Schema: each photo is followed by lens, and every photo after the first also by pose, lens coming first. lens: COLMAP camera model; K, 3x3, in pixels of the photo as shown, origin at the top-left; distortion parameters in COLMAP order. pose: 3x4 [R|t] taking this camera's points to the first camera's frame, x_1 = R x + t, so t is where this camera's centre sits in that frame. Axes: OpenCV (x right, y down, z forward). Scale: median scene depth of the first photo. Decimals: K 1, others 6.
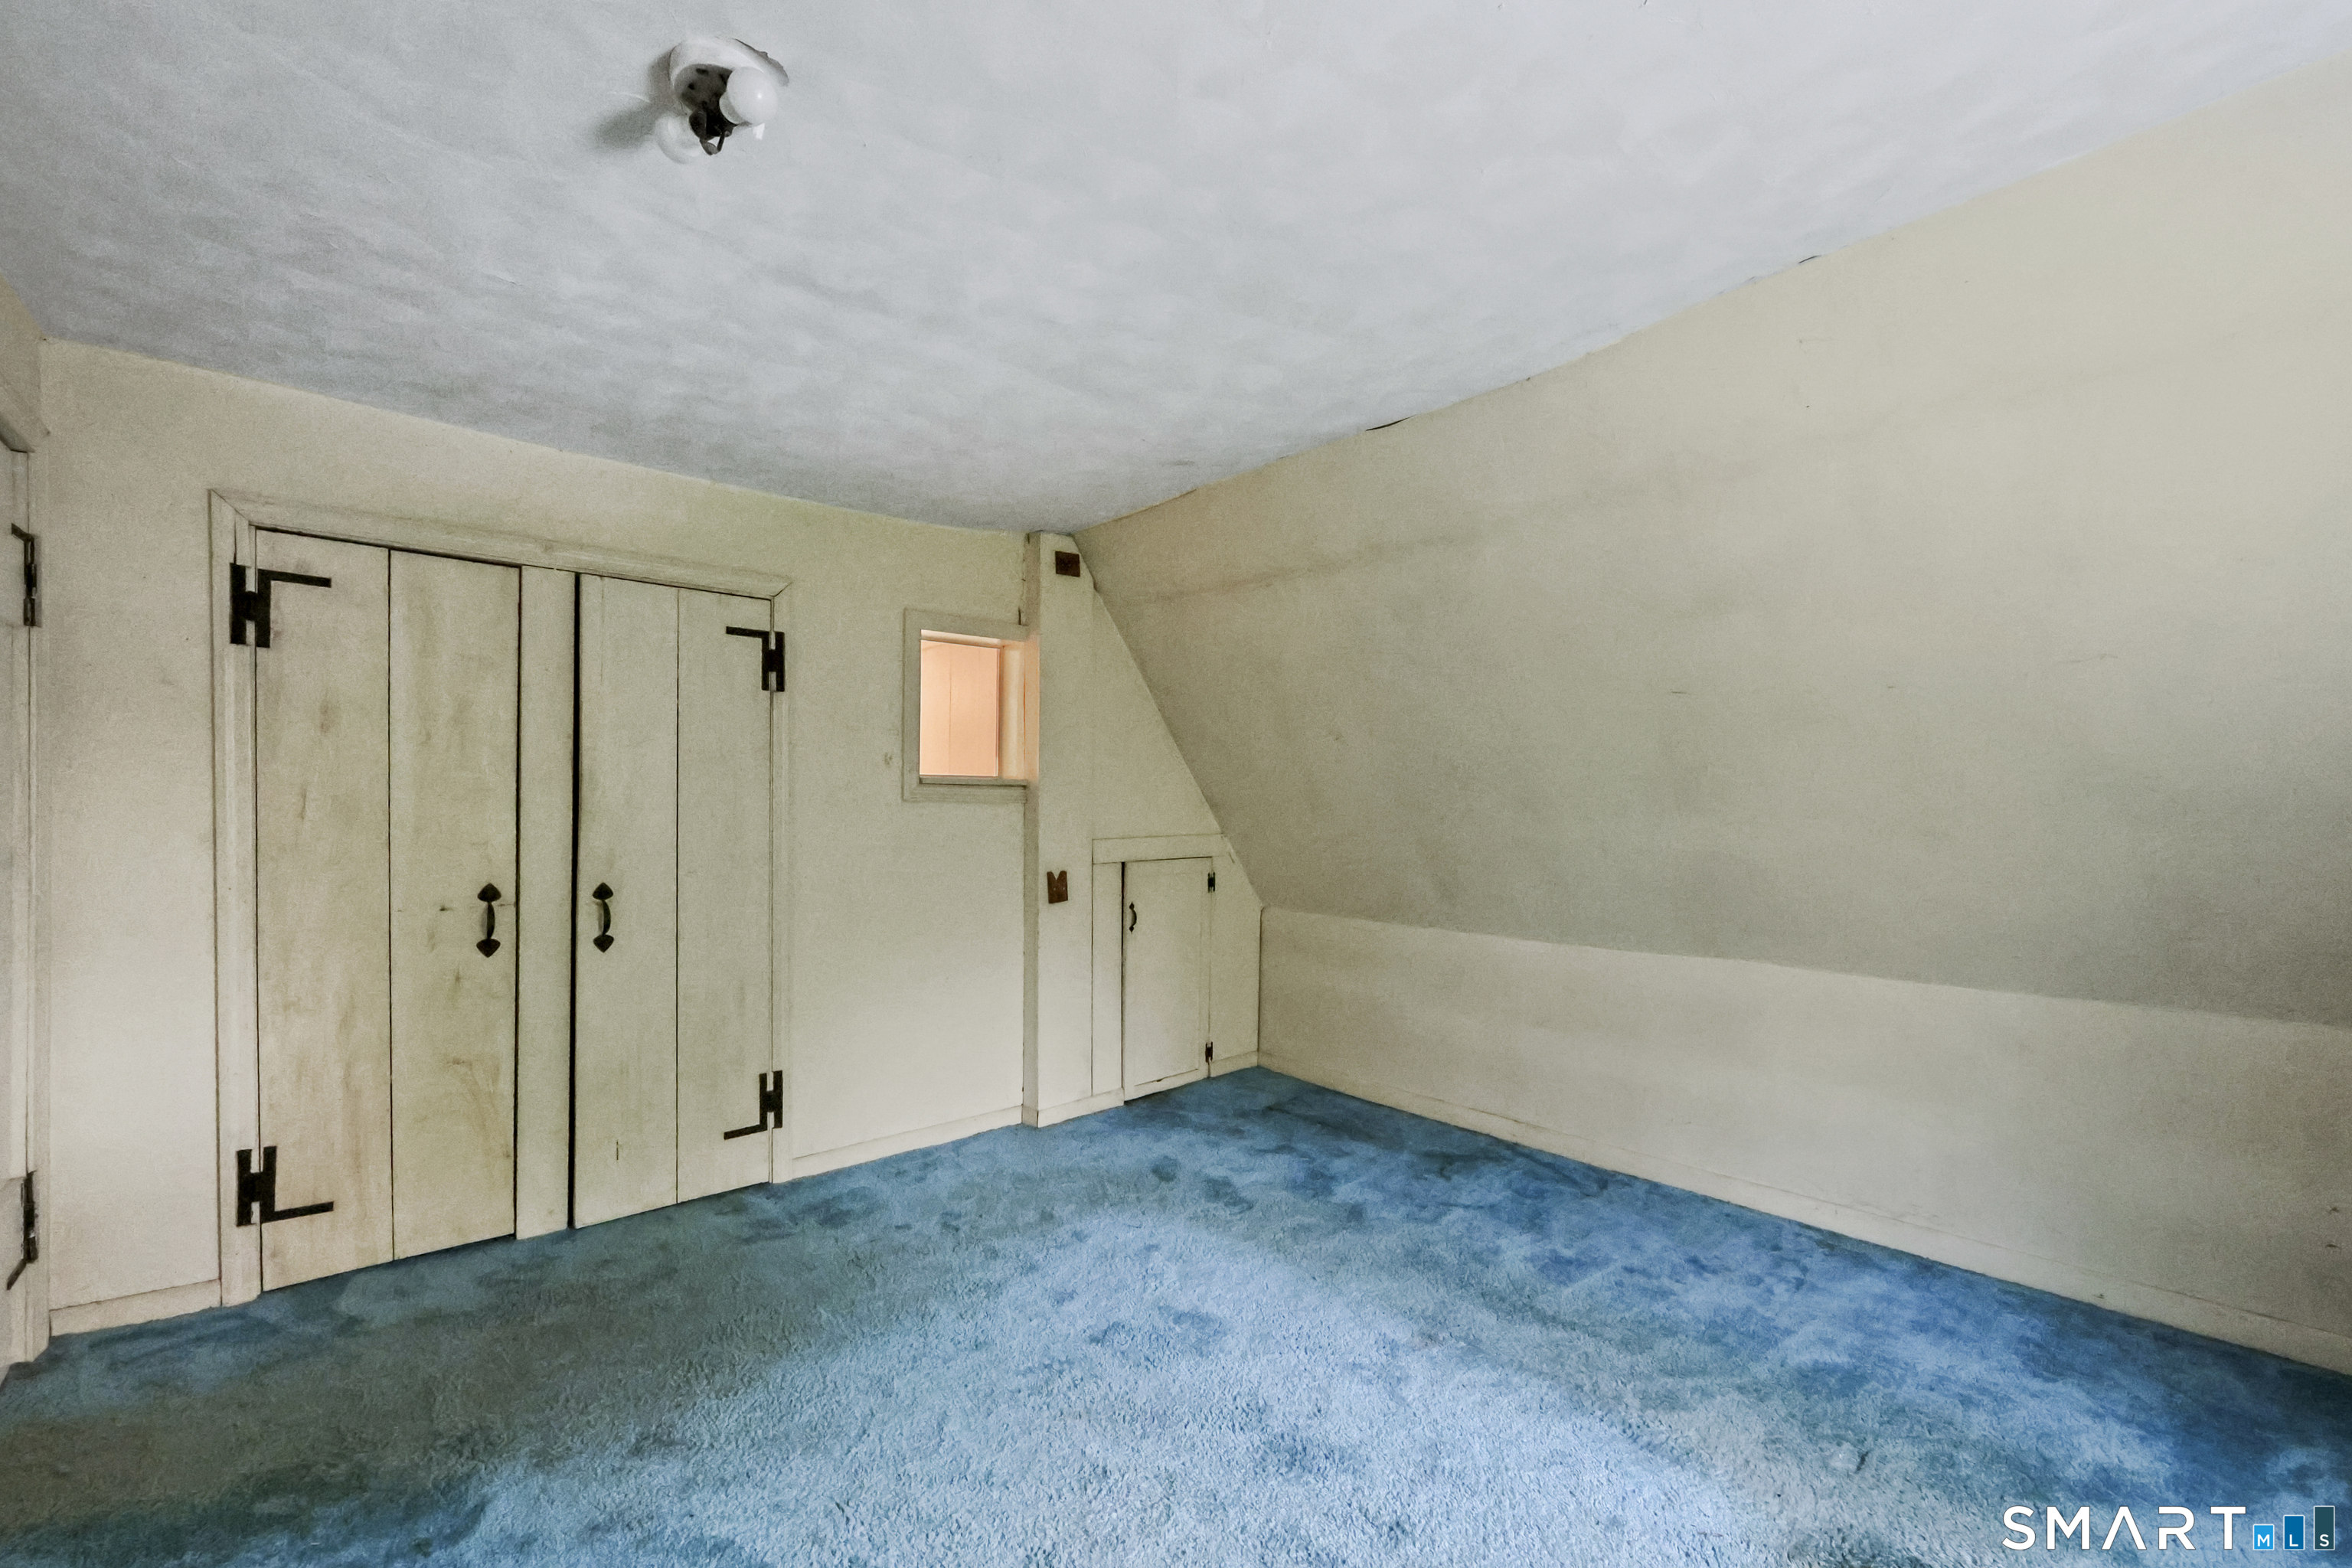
lens RADIAL K [[998.0, 0, 1182.1], [0, 998.0, 808.5], [0, 0, 1]] dist [-0.000029, -0.000062]
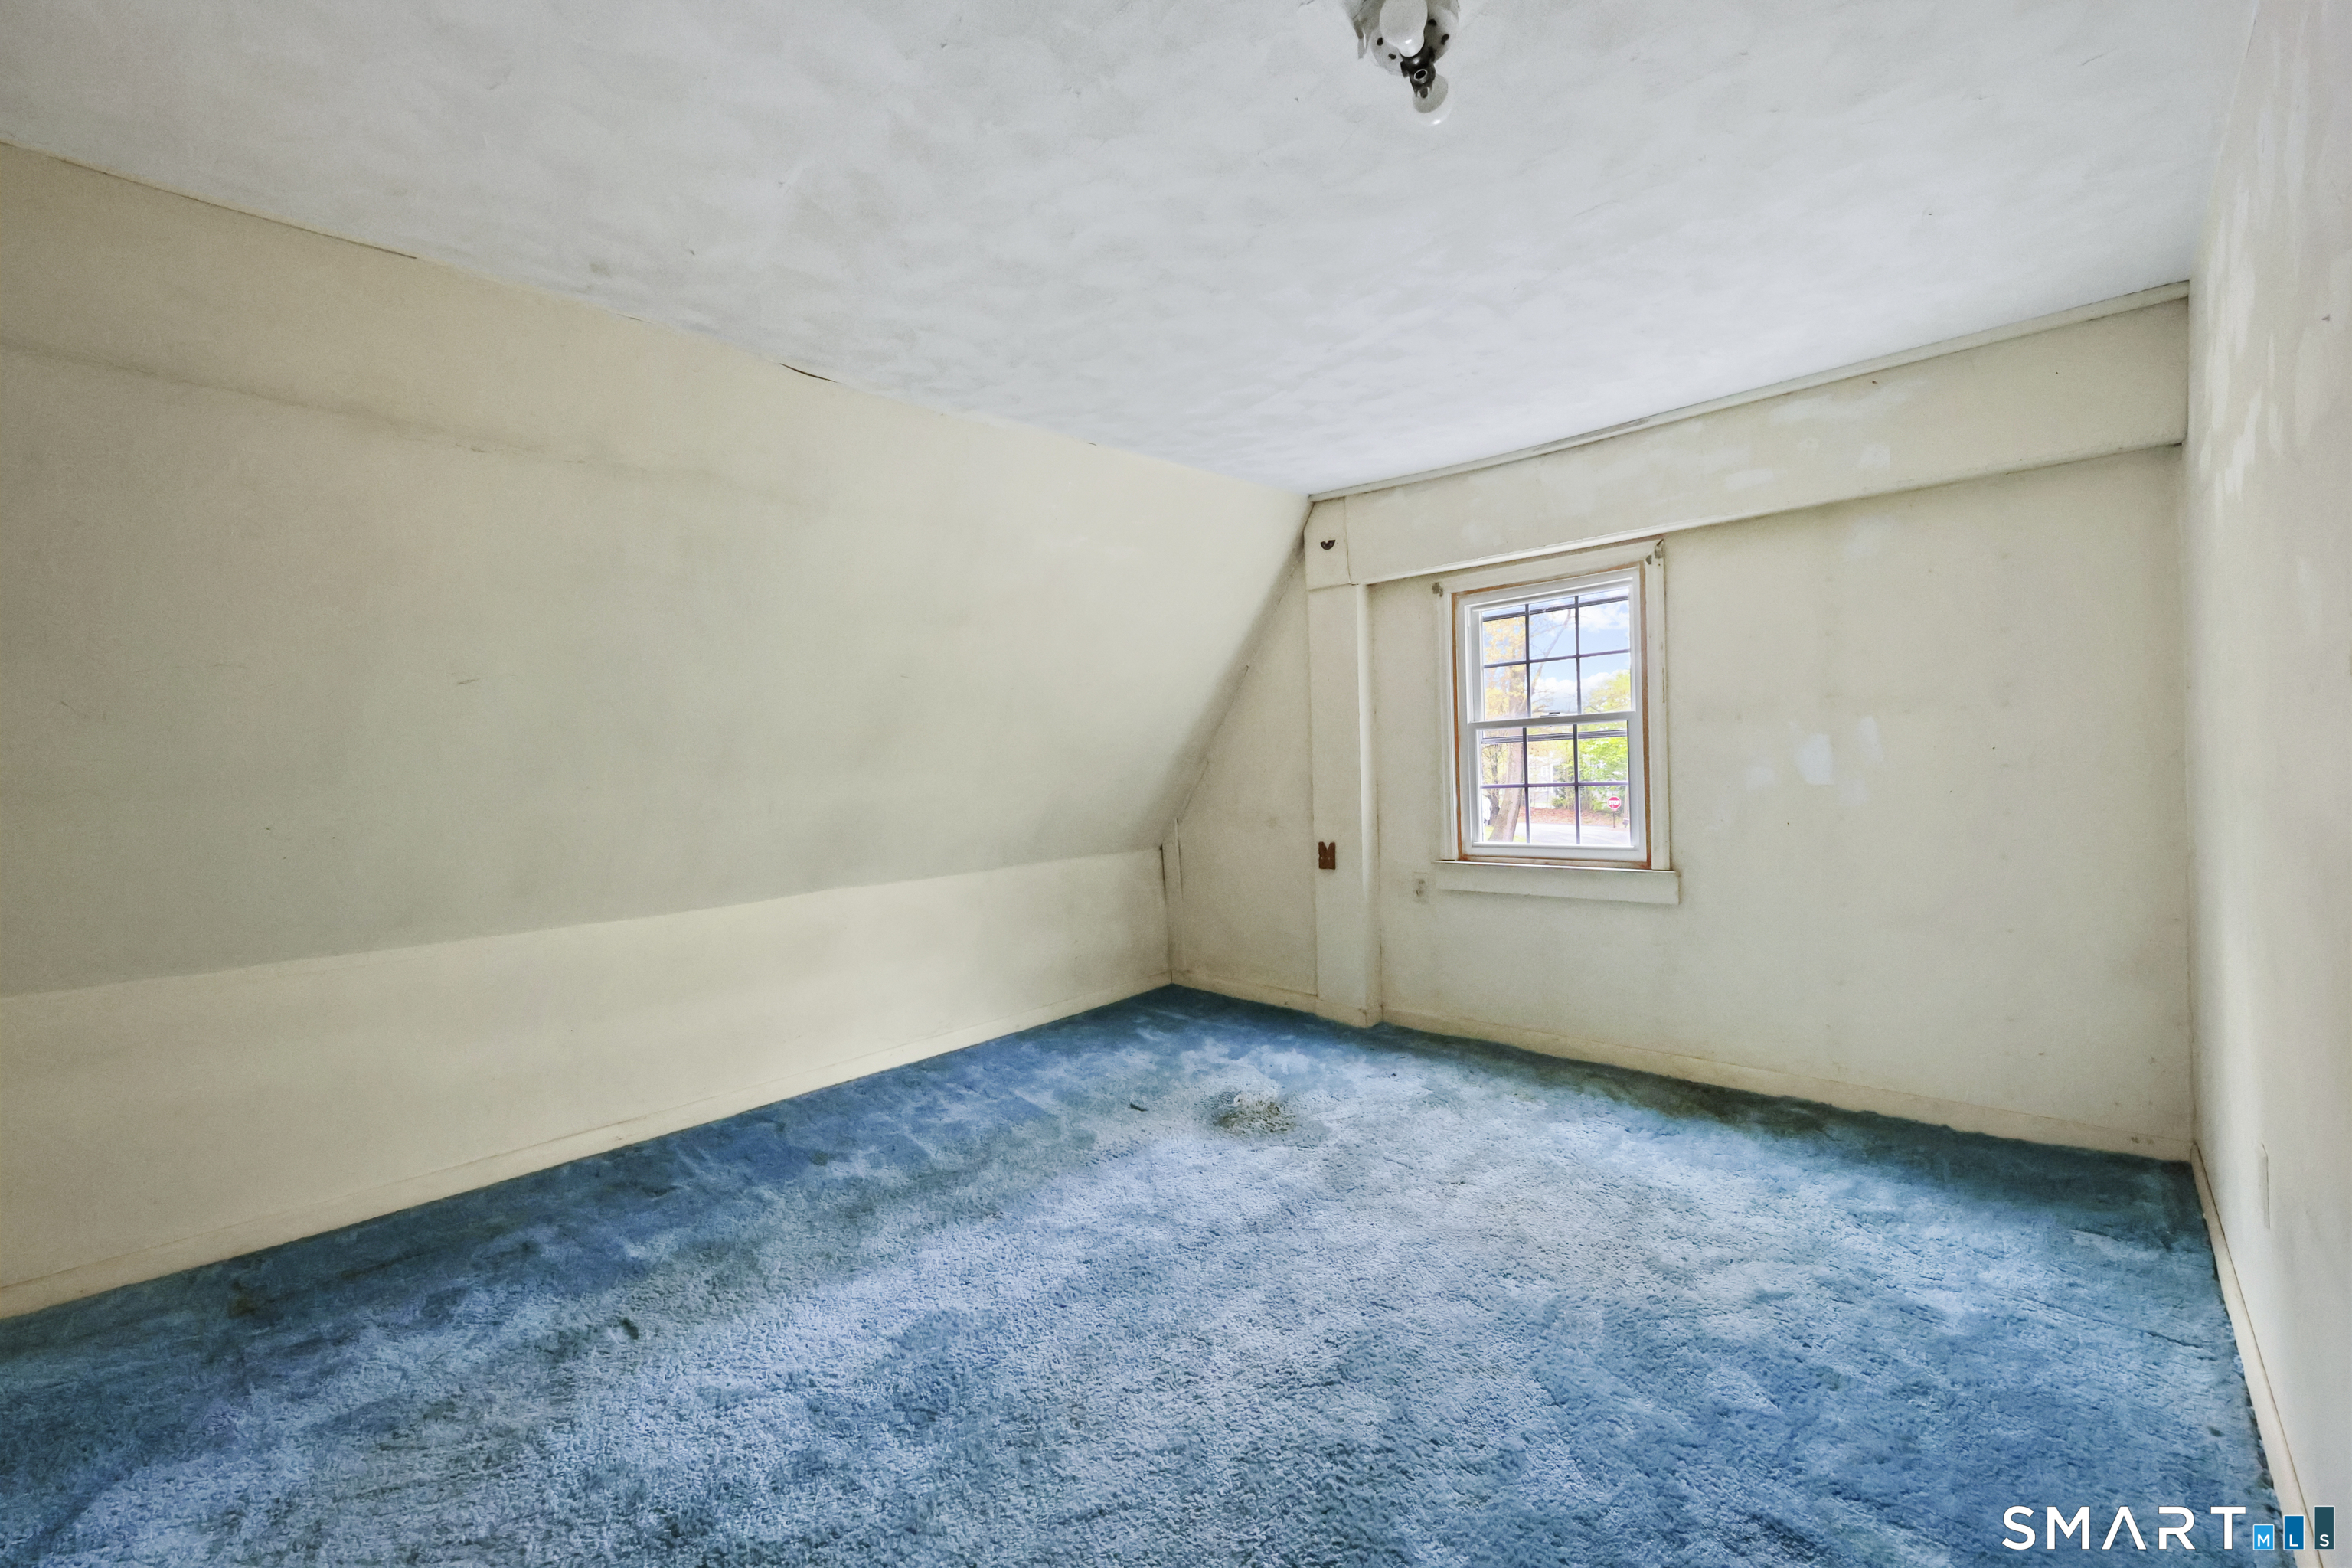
lens RADIAL K [[956.4, 0, 1198.5], [0, 956.4, 788.3], [0, 0, 1]] dist [0.004487, 0.000274]
pose [[-0.099596, -0.030932, 0.994547, -0.632563], [0.044557, 0.998375, 0.035513, 0.001465], [-0.994030, 0.047851, -0.098056, 0.604457]]
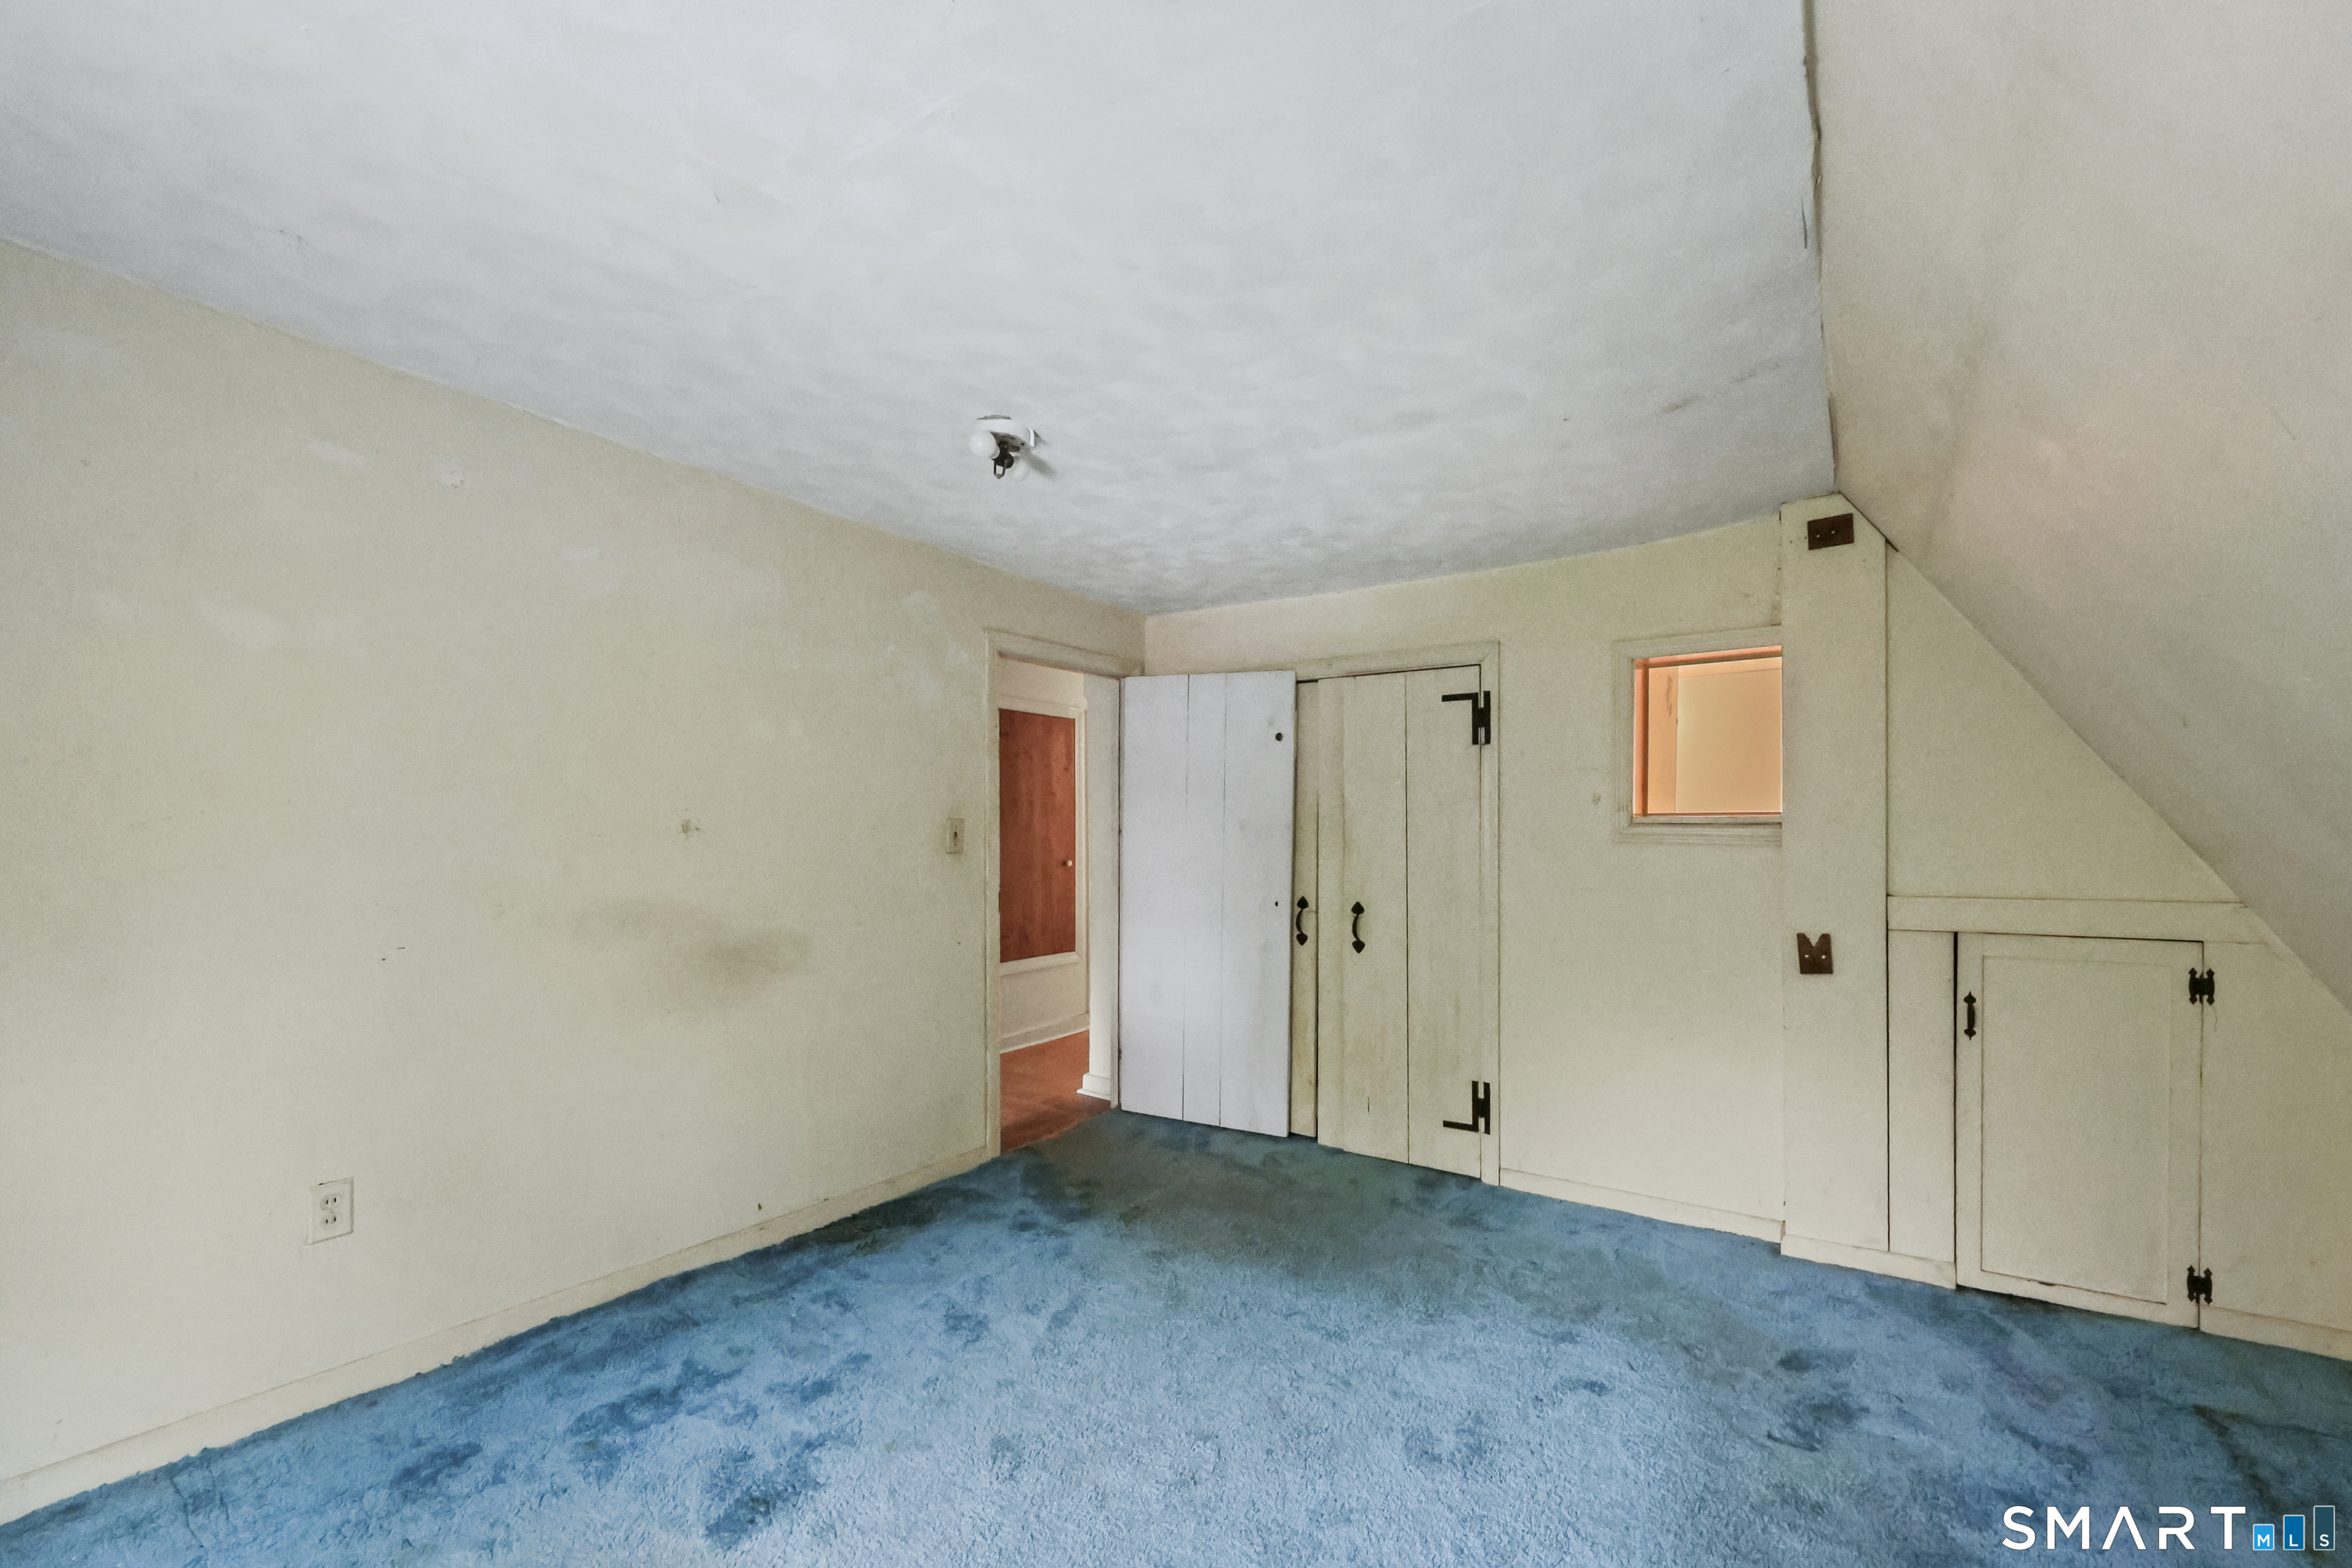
lens RADIAL K [[974.2, 0, 1183.2], [0, 974.2, 833.2], [0, 0, 1]] dist [-0.001017, -0.000292]
pose [[0.234045, -0.003525, -0.972219, 0.583006], [-0.006464, 0.999966, -0.005182, -0.009346], [0.972204, 0.007498, 0.234014, 0.413534]]
